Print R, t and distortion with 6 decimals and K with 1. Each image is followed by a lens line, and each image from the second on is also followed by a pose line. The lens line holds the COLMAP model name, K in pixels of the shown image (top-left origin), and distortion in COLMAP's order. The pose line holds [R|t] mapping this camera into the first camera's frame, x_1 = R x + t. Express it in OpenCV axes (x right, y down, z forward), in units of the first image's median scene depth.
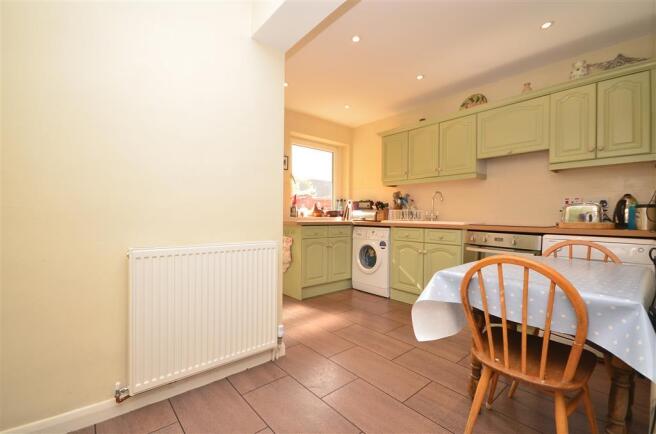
lens RADIAL K [[286.2, 0, 328.0], [0, 286.2, 217.0], [0, 0, 1]] dist [-0.021472, 0.000051]
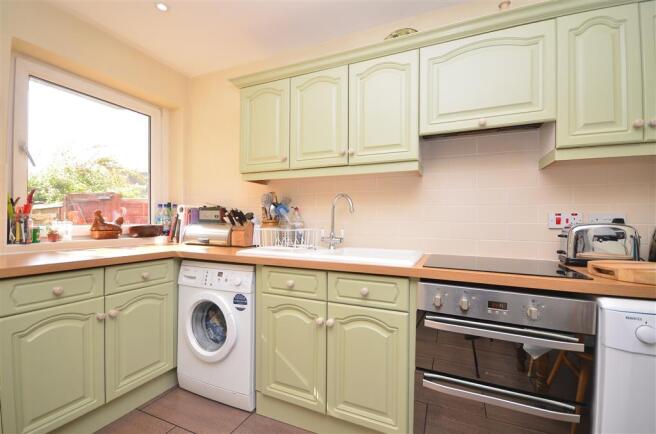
lens RADIAL K [[286.2, 0, 328.0], [0, 286.2, 217.0], [0, 0, 1]] dist [-0.021472, 0.000051]
pose [[0.903121, 0.000747, 0.429386, 0.110716], [0.003481, 0.999953, -0.009060, -0.036627], [-0.429373, 0.009677, 0.903076, 0.466682]]
